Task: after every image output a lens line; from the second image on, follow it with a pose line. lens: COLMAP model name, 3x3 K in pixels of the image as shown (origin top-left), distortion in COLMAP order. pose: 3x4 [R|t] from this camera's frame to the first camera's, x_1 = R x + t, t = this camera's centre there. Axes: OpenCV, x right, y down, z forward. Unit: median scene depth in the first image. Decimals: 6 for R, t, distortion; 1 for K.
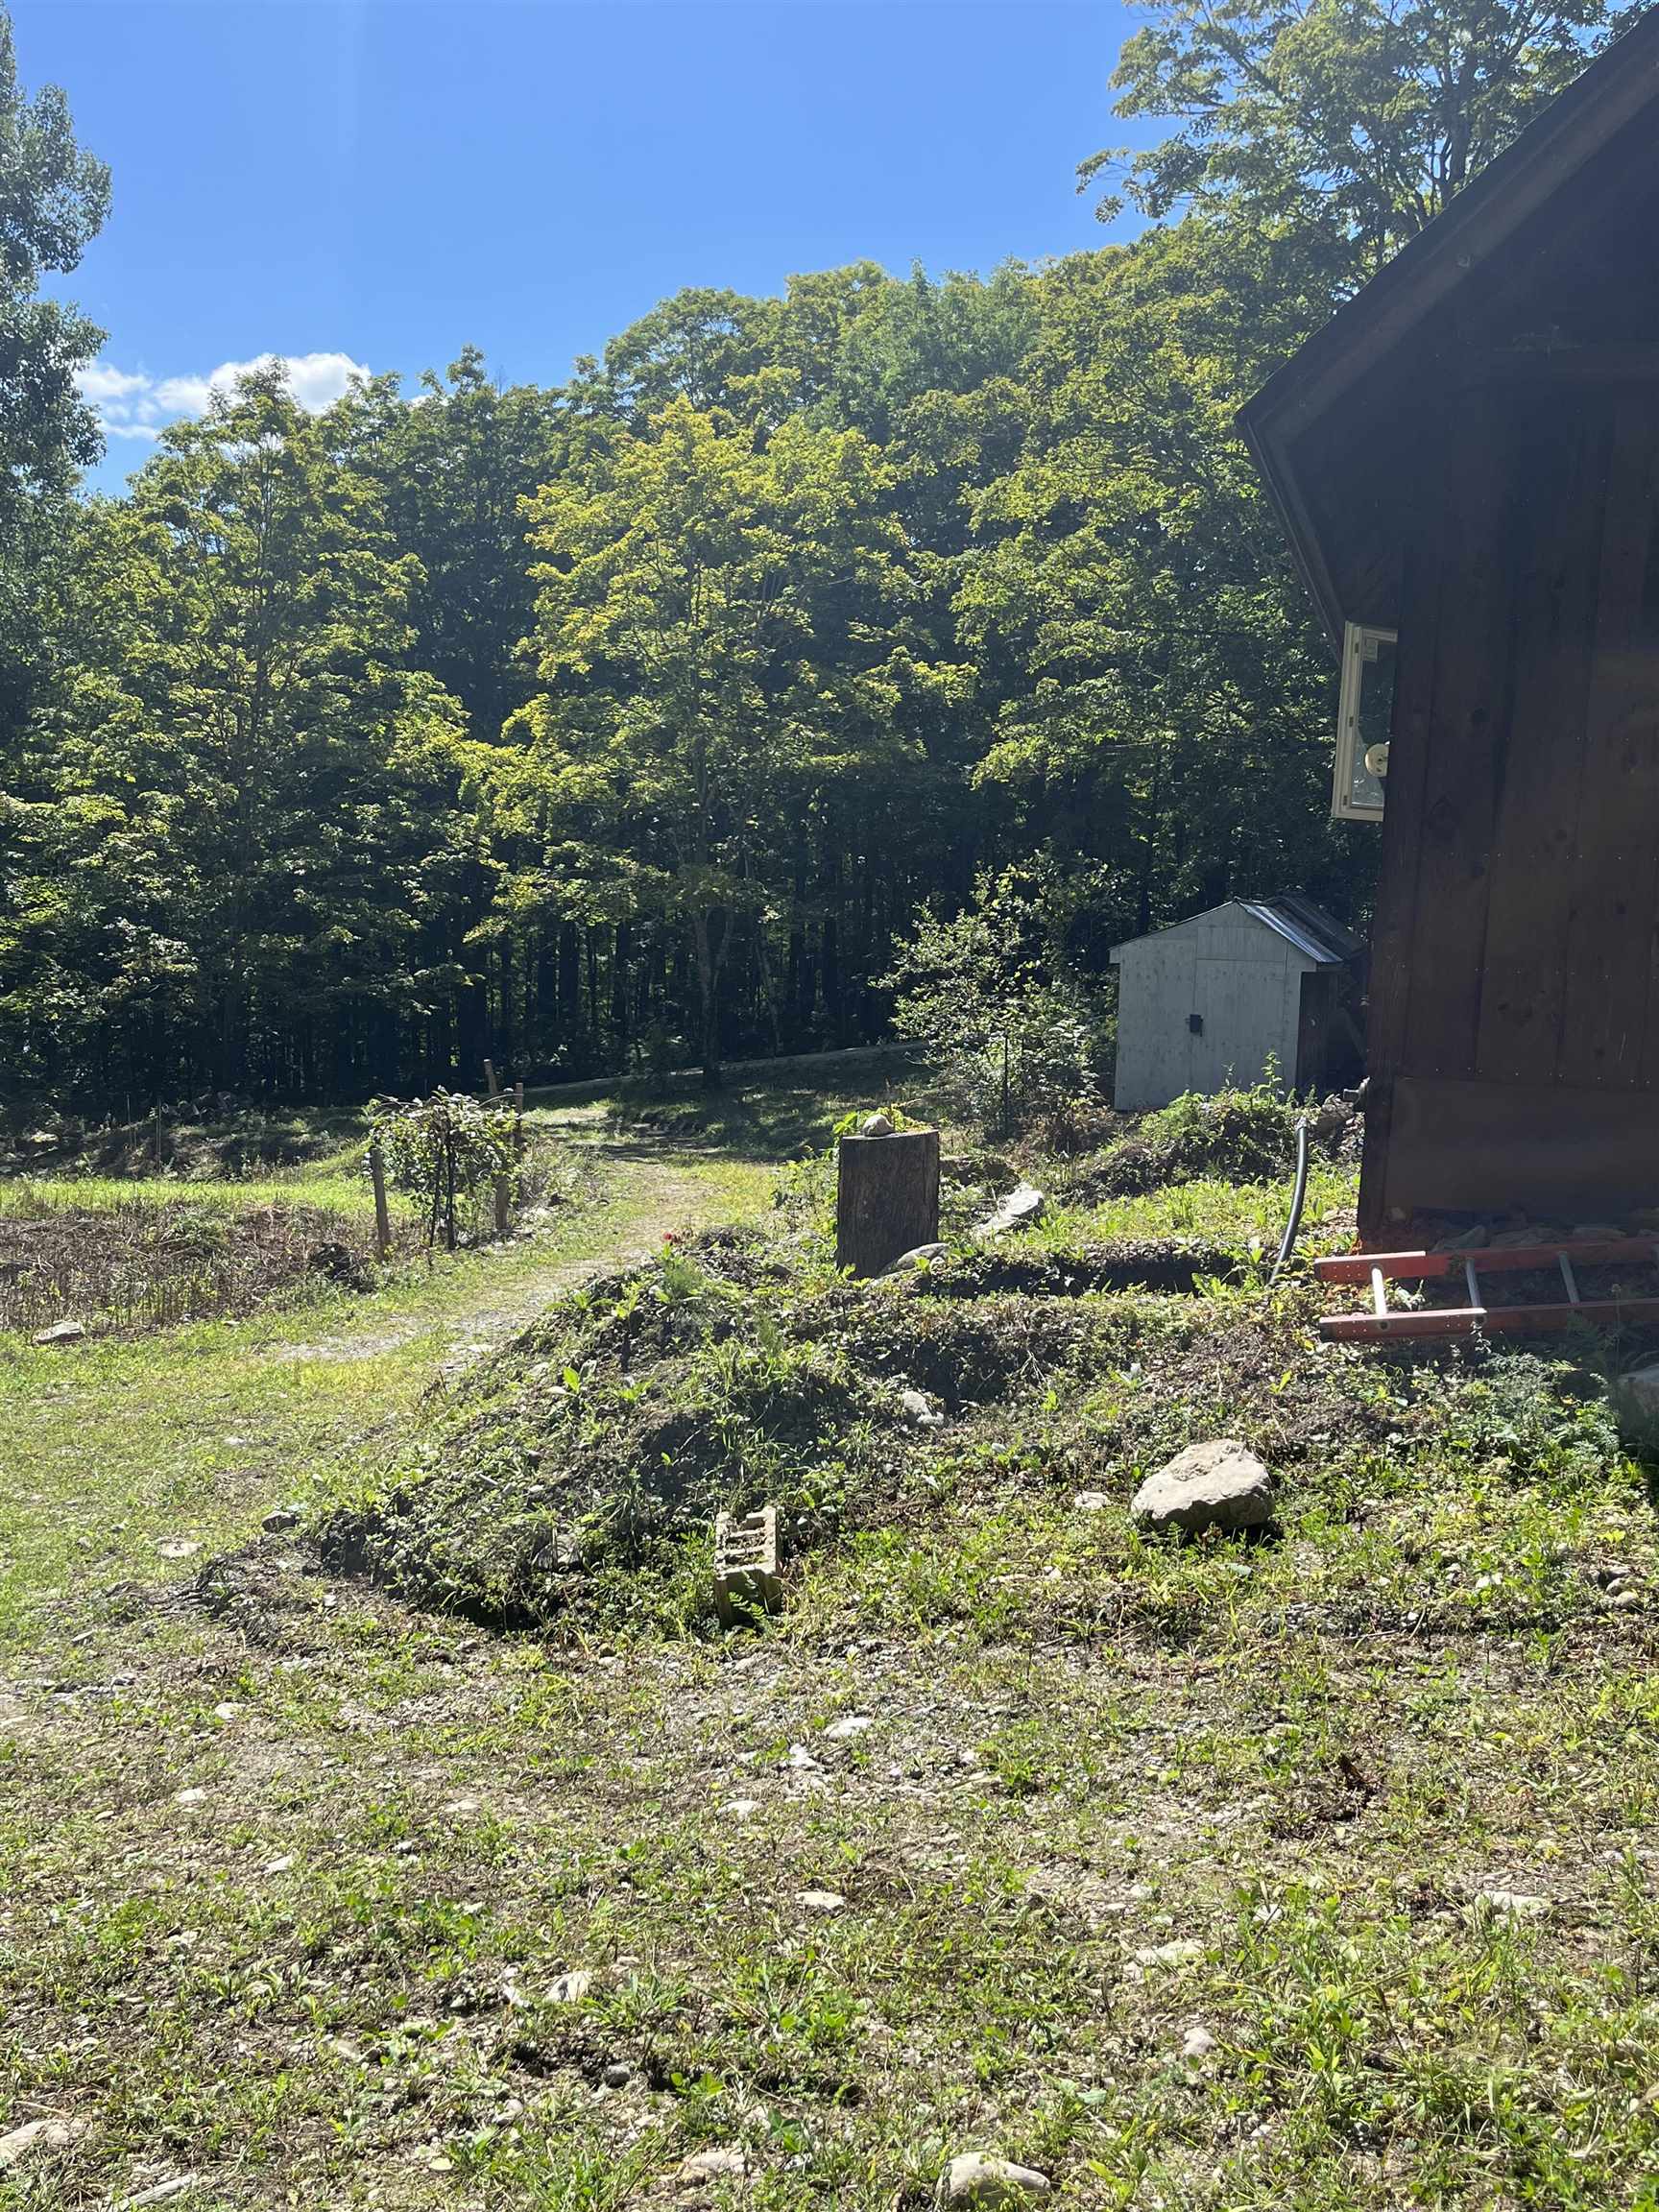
lens RADIAL K [[1998.3, 0, 818.6], [0, 1998.3, 1117.3], [0, 0, 1]] dist [0.025899, -0.016153]
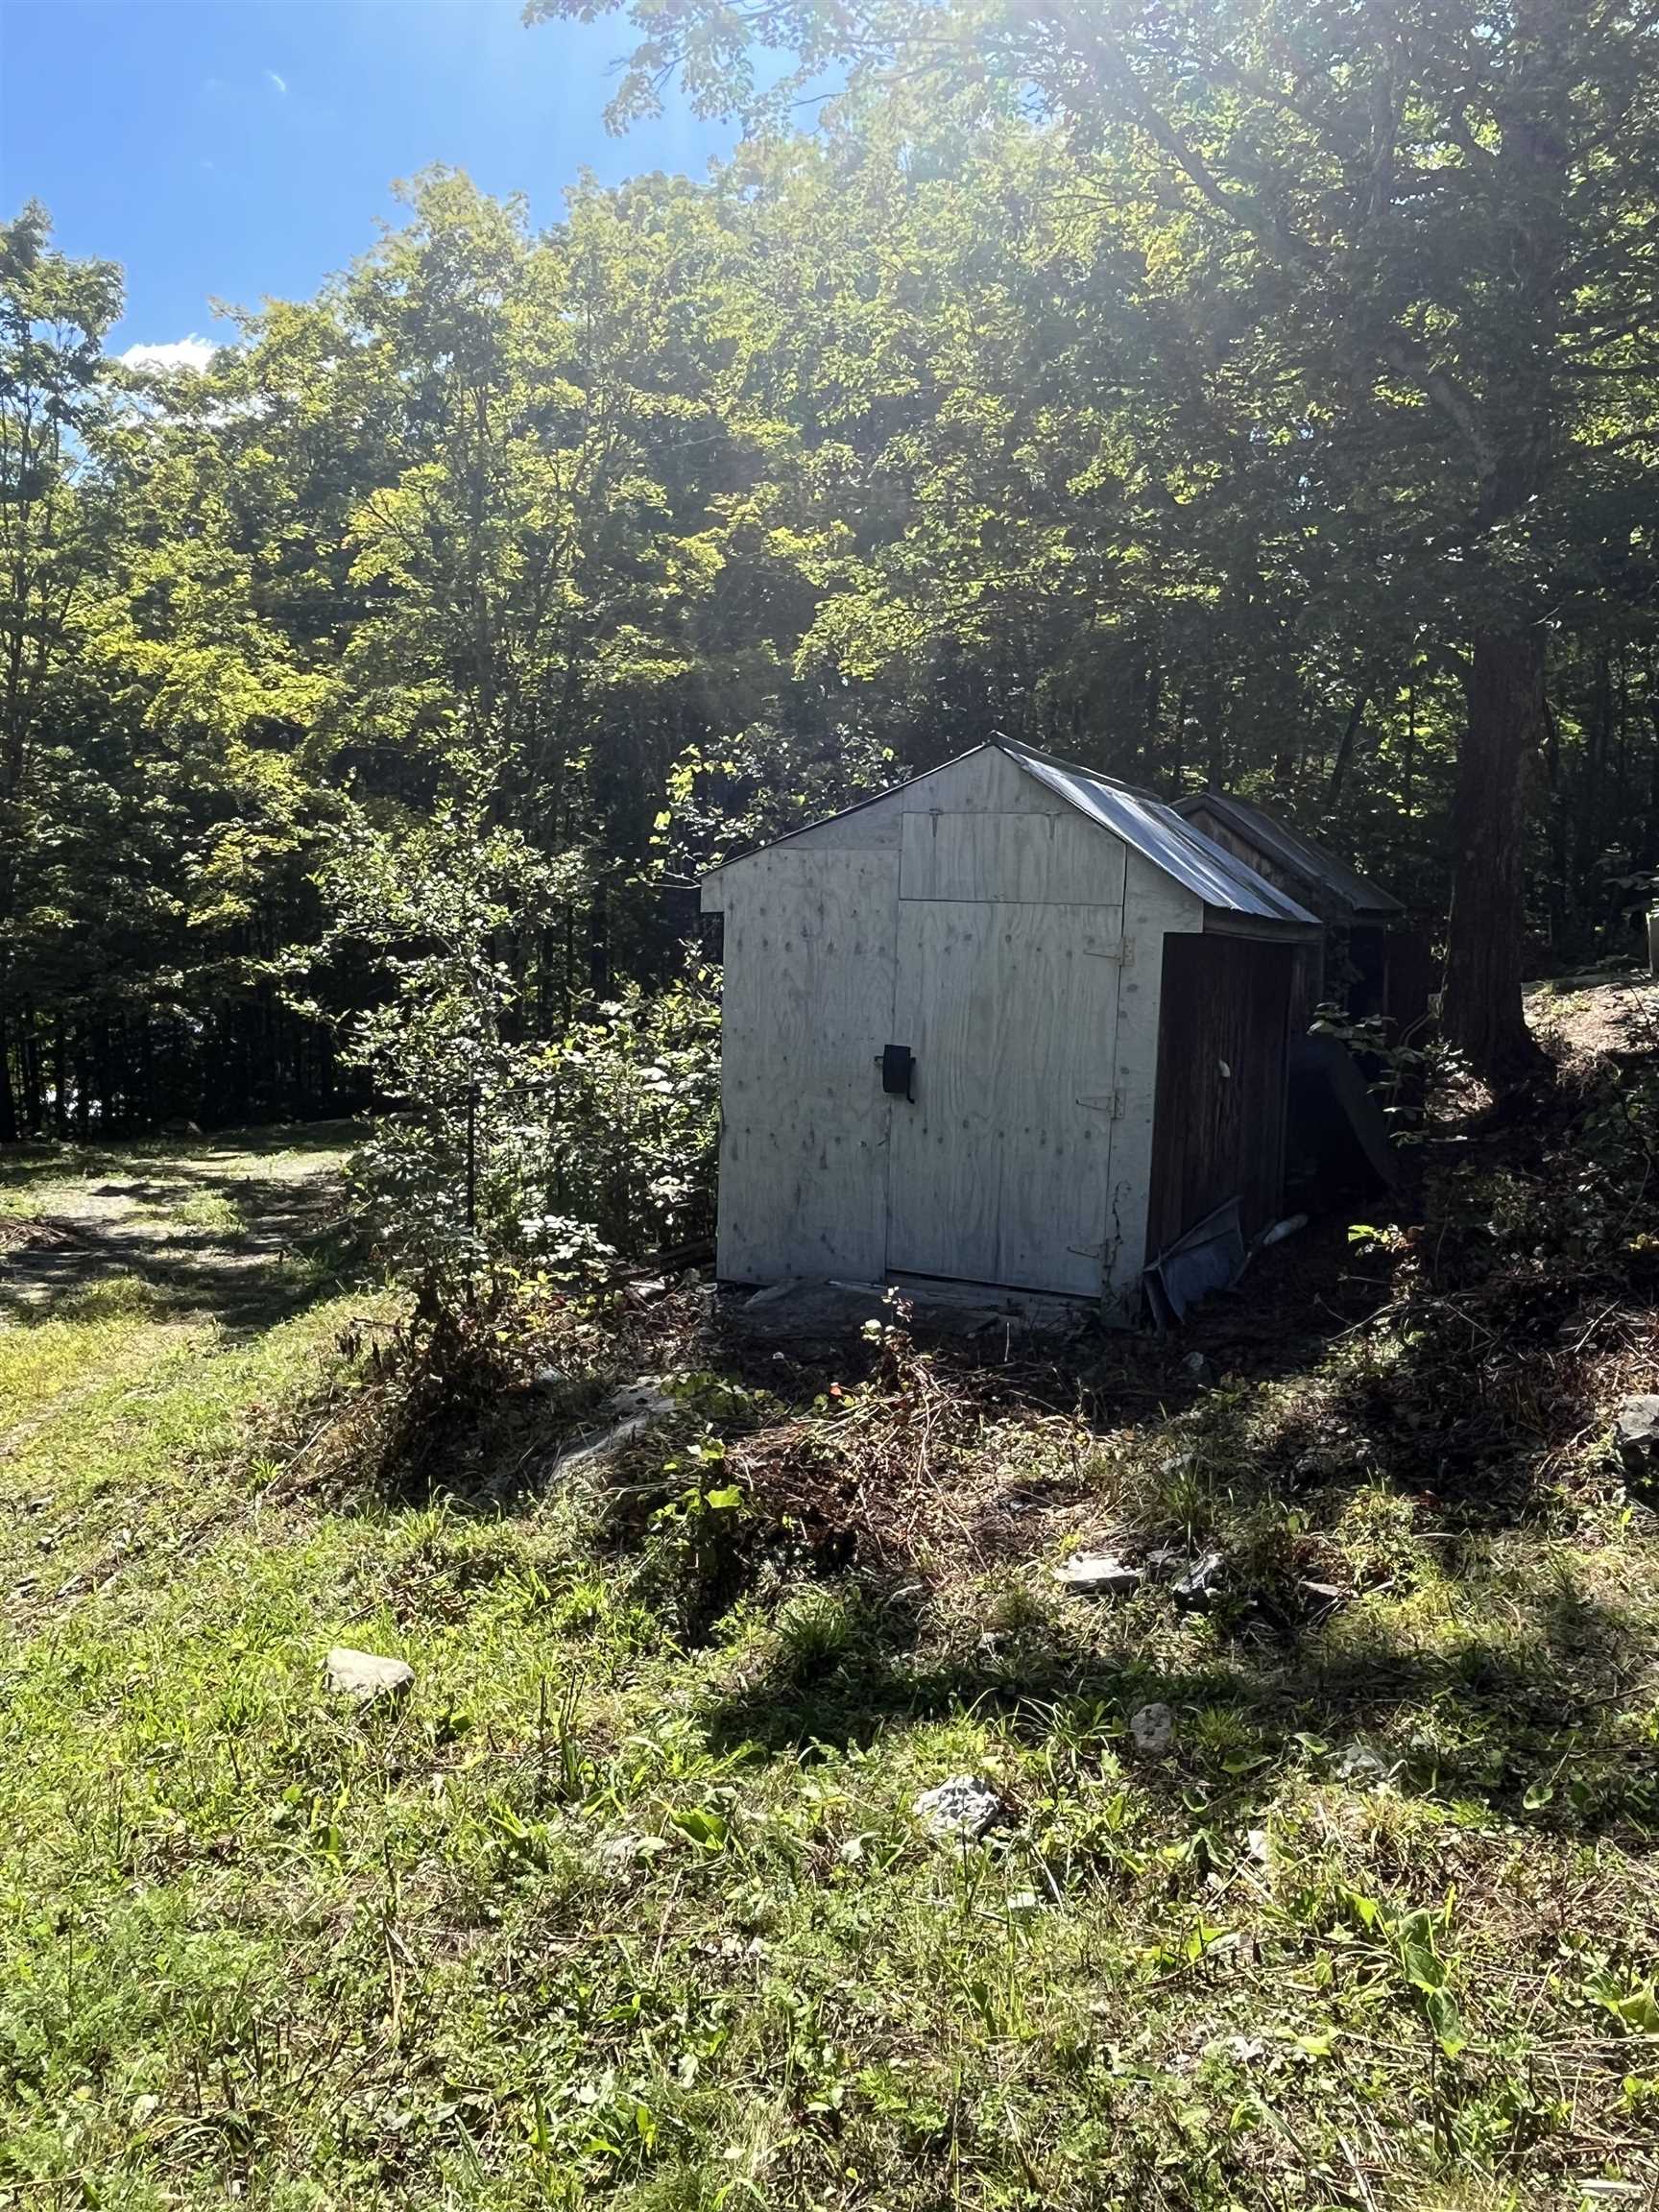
lens RADIAL K [[1666.8, 0, 825.1], [0, 1666.8, 1104.4], [0, 0, 1]] dist [-0.004747, -0.001120]
pose [[0.994337, 0.019731, -0.104423, 0.123931], [-0.020340, 0.999782, -0.004763, -0.022994], [0.104306, 0.006860, 0.994522, 0.407481]]
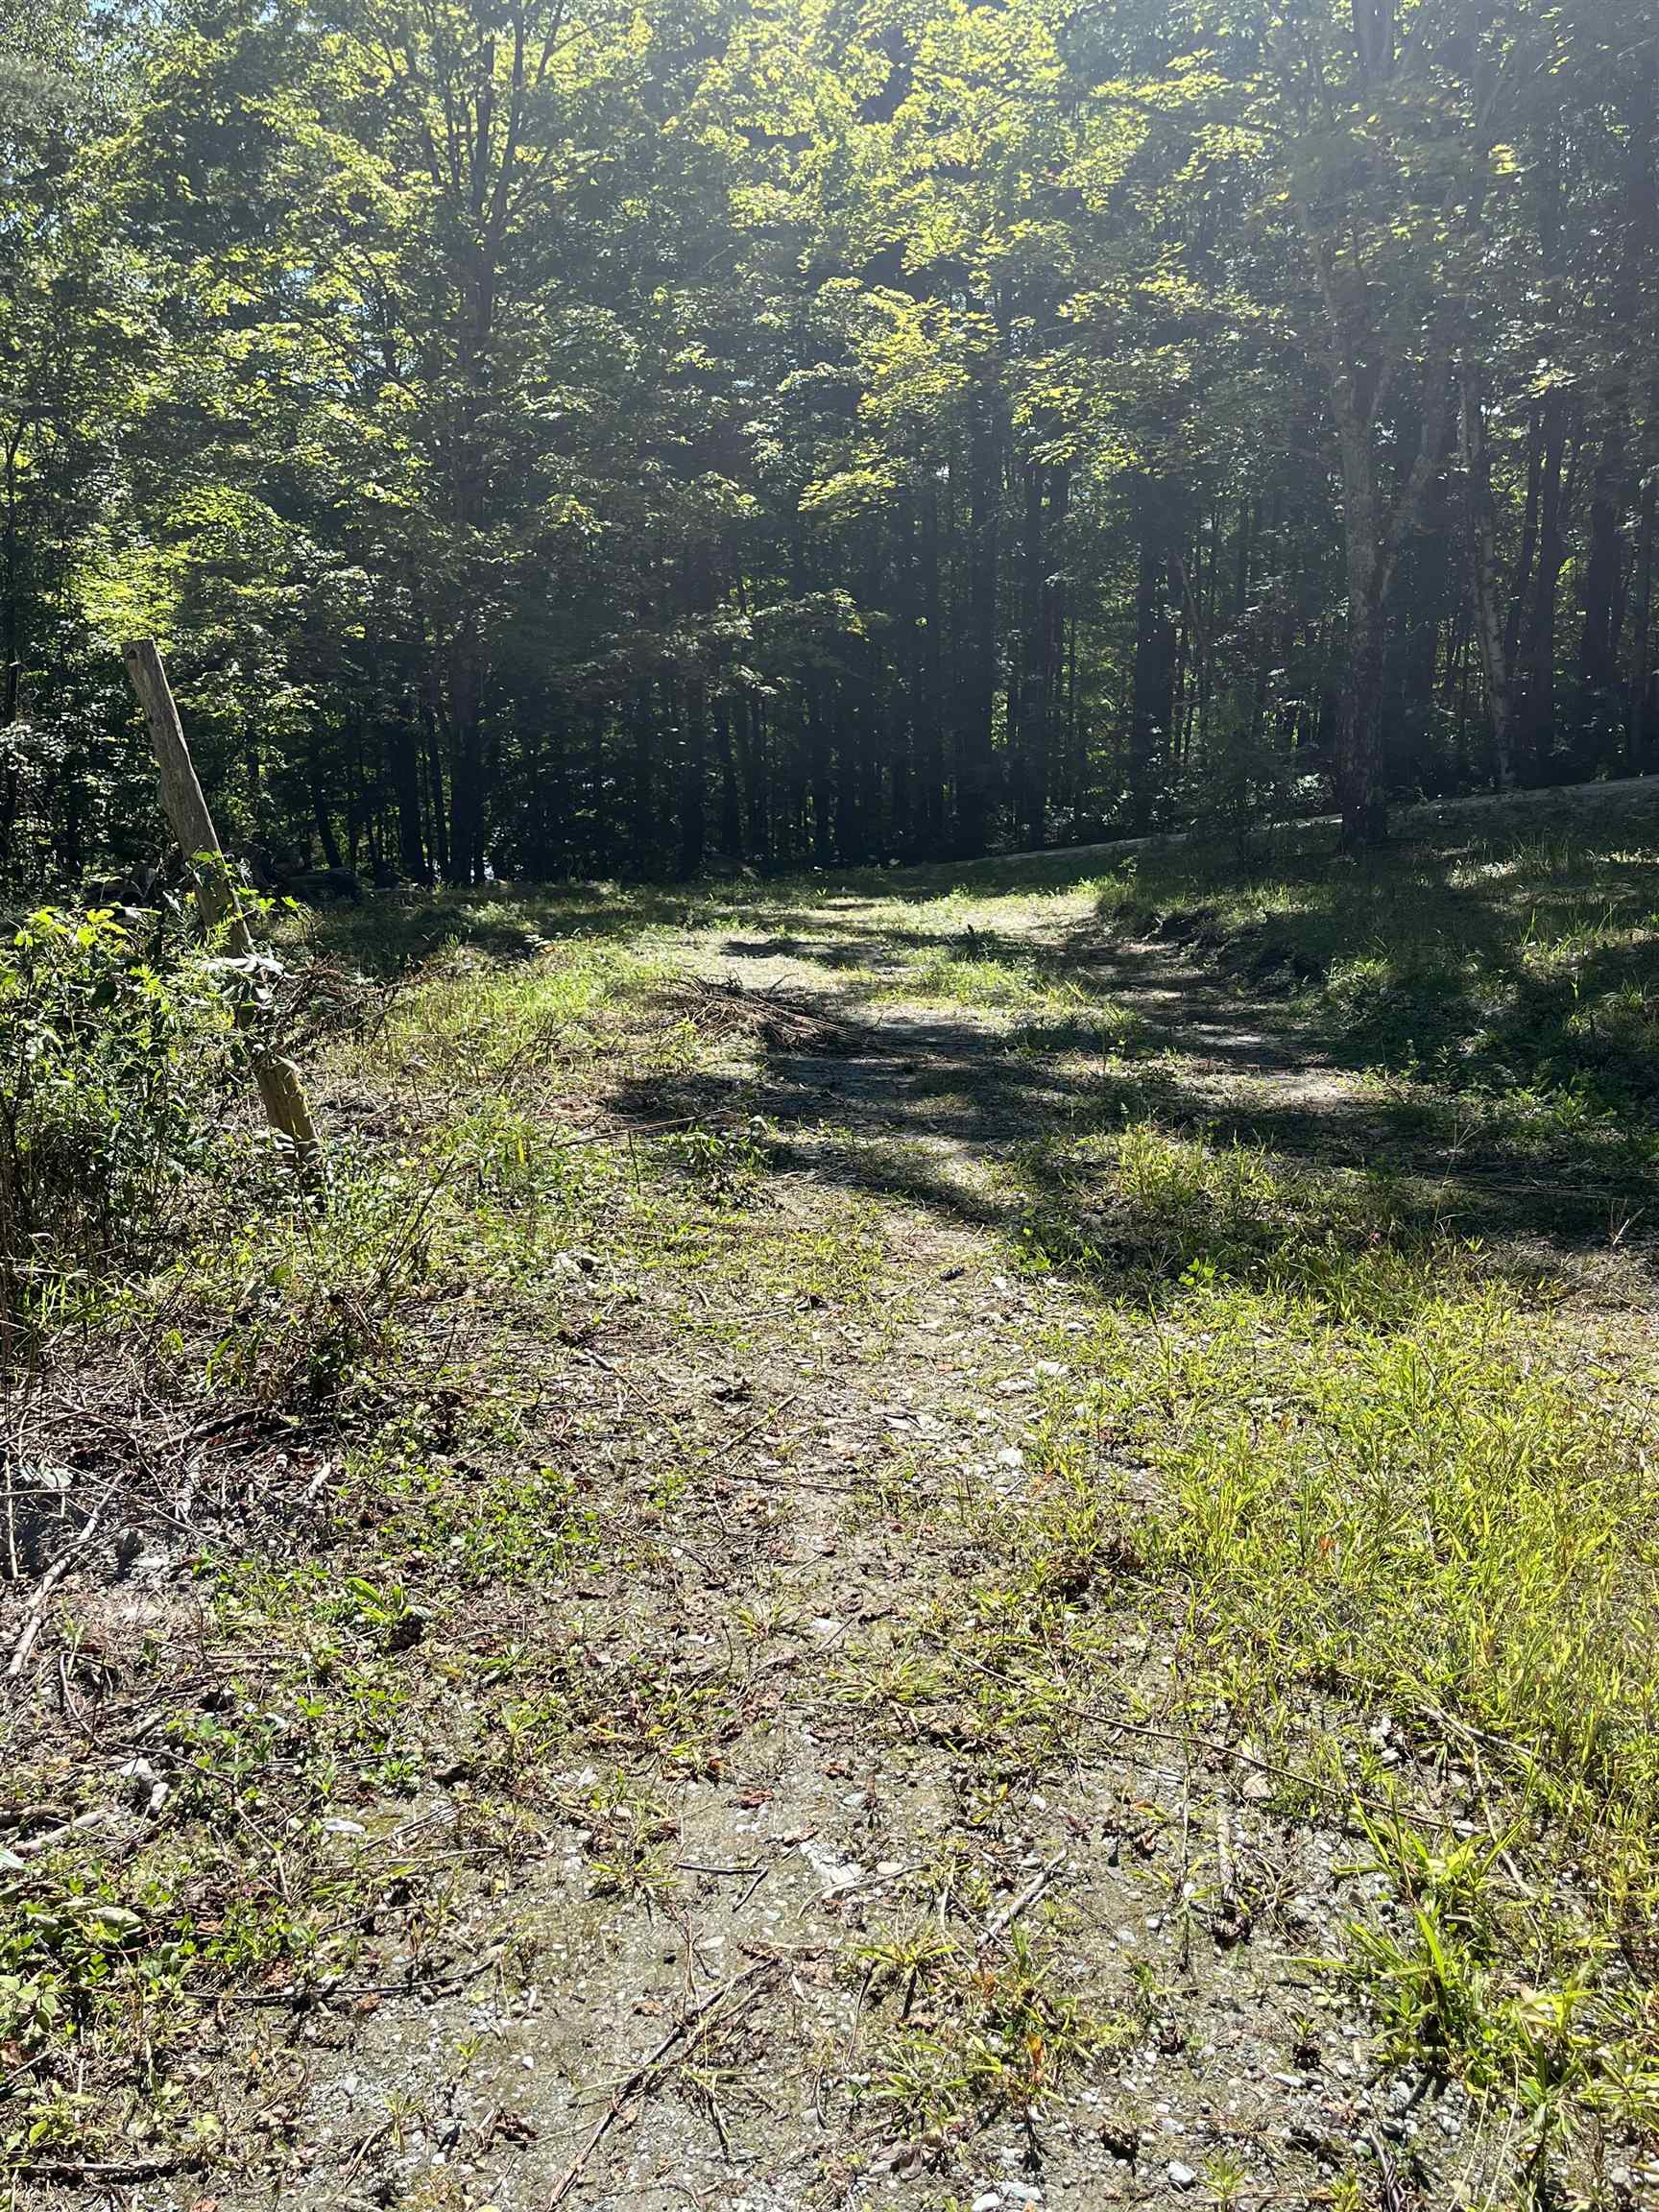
lens RADIAL K [[1958.7, 0, 825.5], [0, 1958.7, 1108.4], [0, 0, 1]] dist [0.011092, -0.003261]
pose [[0.947171, 0.051126, -0.316627, -0.029112], [-0.017406, 0.993952, 0.108425, -0.003575], [0.320256, -0.097185, 0.942333, 0.580935]]
